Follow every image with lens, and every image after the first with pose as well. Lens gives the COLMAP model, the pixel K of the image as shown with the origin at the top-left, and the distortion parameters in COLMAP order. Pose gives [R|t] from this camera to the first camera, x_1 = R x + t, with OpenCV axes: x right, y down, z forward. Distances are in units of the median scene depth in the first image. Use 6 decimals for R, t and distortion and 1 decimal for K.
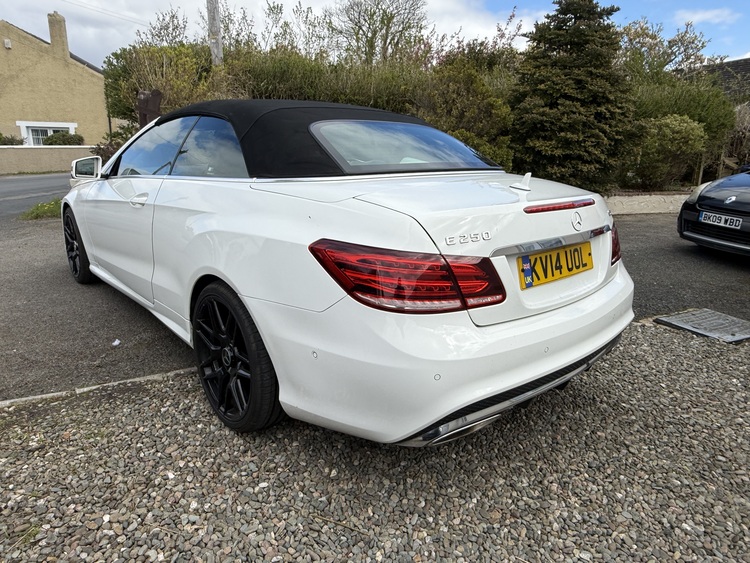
lens RADIAL K [[493.8, 0, 378.4], [0, 493.8, 281.8], [0, 0, 1]] dist [0.000834, 0.001796]
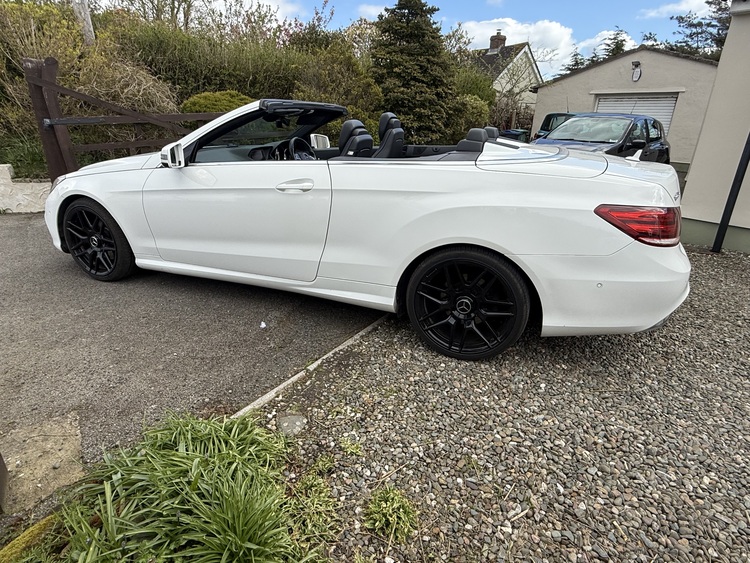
lens RADIAL K [[411.4, 0, 373.8], [0, 411.4, 283.2], [0, 0, 1]] dist [0.001175, 0.000097]
pose [[0.891521, -0.173934, 0.418254, -0.259001], [0.122176, 0.981454, 0.147721, -0.025124], [-0.436191, -0.080596, 0.896238, 0.044100]]
